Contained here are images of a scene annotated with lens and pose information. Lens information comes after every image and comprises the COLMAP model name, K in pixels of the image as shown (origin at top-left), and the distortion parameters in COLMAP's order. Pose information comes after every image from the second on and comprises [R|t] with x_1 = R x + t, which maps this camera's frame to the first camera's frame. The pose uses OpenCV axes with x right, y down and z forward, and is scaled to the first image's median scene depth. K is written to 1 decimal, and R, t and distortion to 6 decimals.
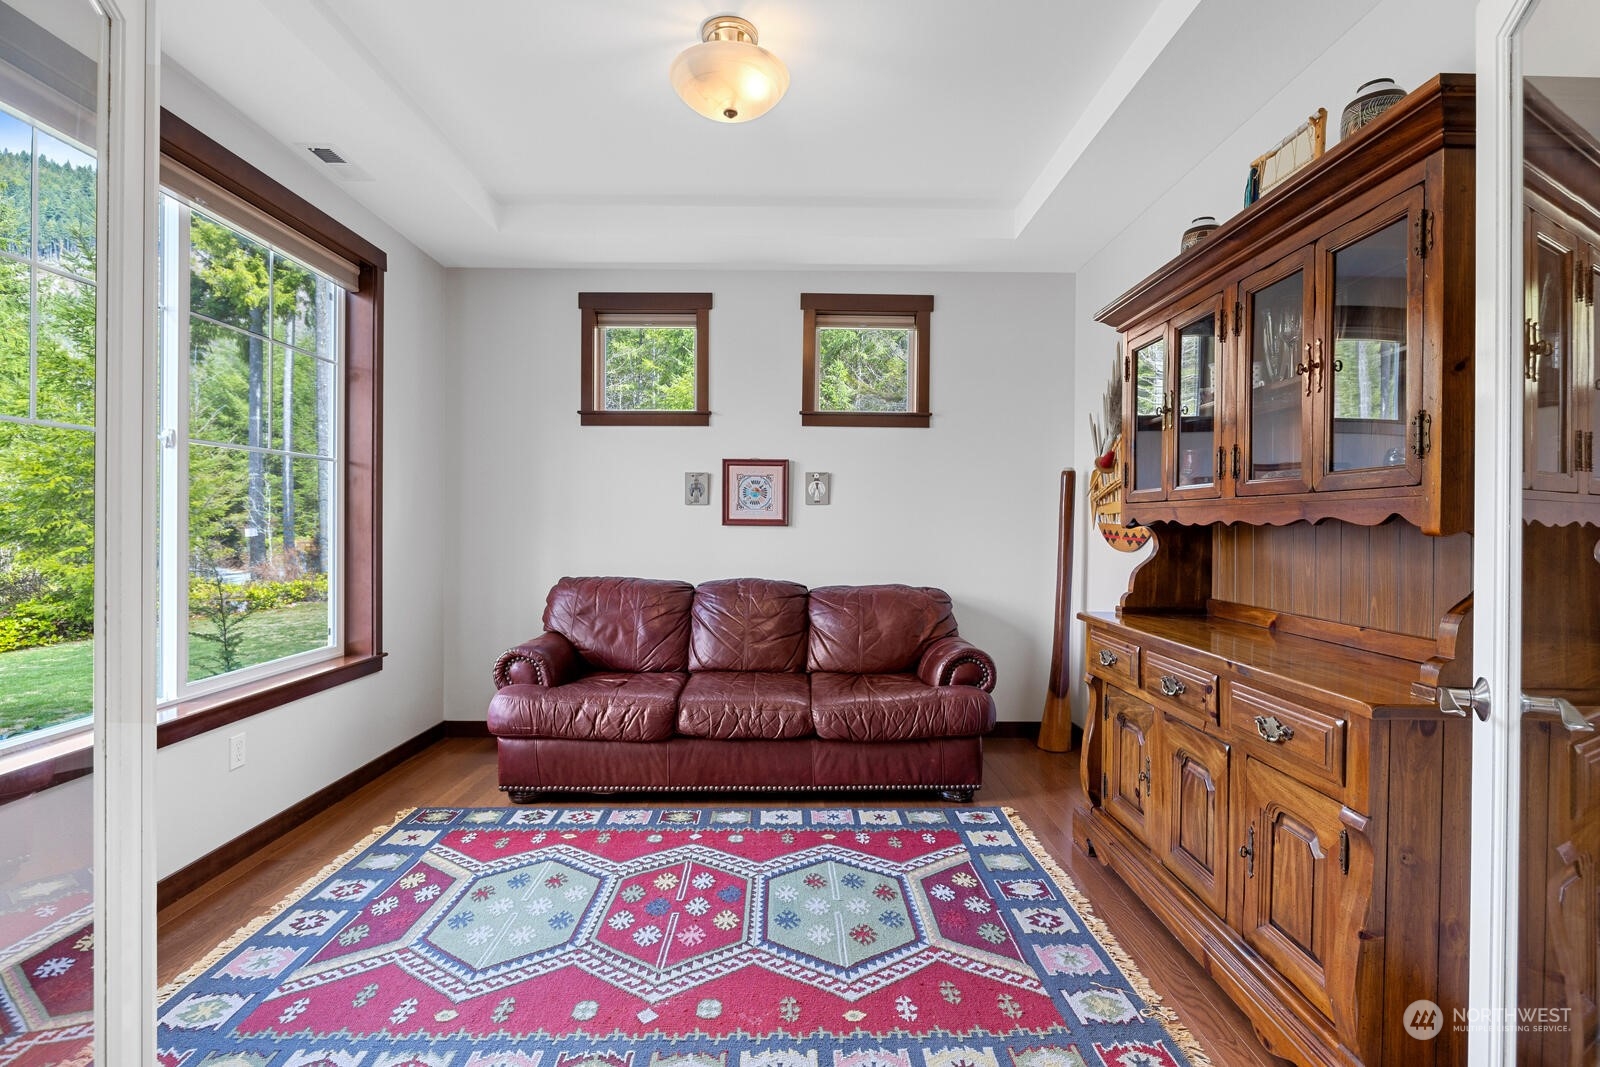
lens RADIAL K [[745.9, 0, 800.0], [0, 745.9, 533.5], [0, 0, 1]] dist [-0.009373, 0.000980]
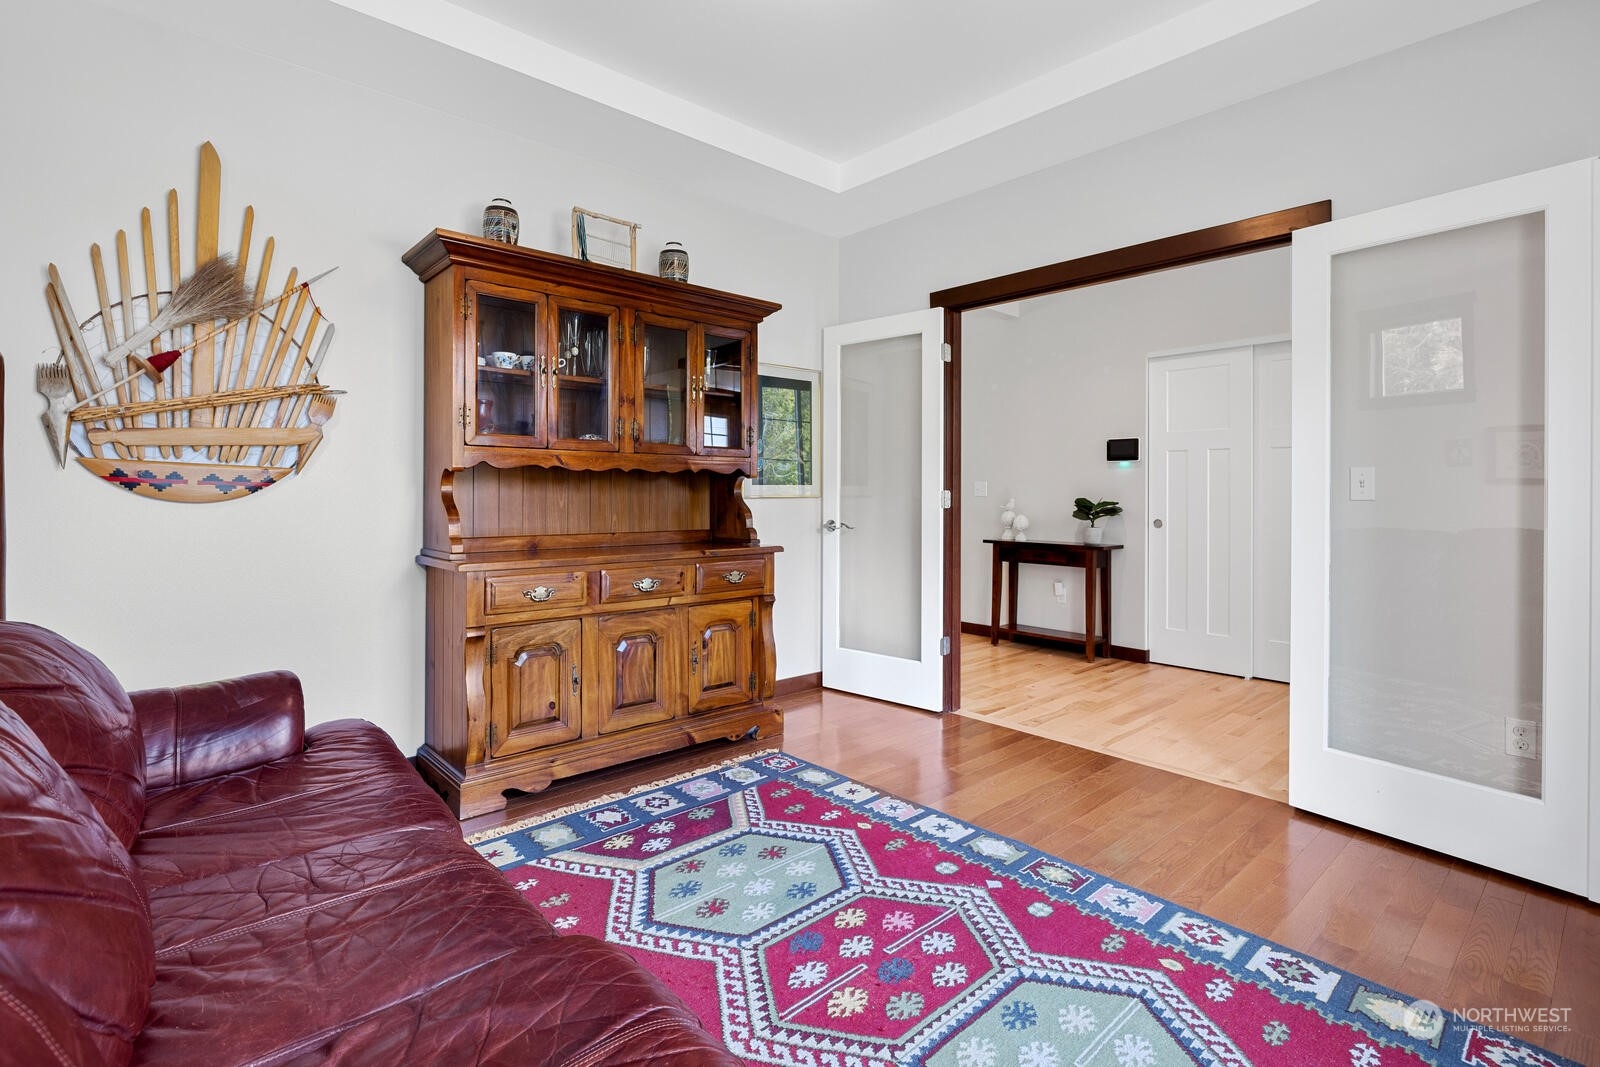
lens RADIAL K [[745.9, 0, 800.0], [0, 745.9, 533.5], [0, 0, 1]] dist [-0.009373, 0.000980]
pose [[-0.667074, -0.049971, 0.743314, -0.722767], [-0.000107, 0.997754, 0.066980, 0.013810], [-0.744992, 0.044602, -0.665581, 1.694359]]
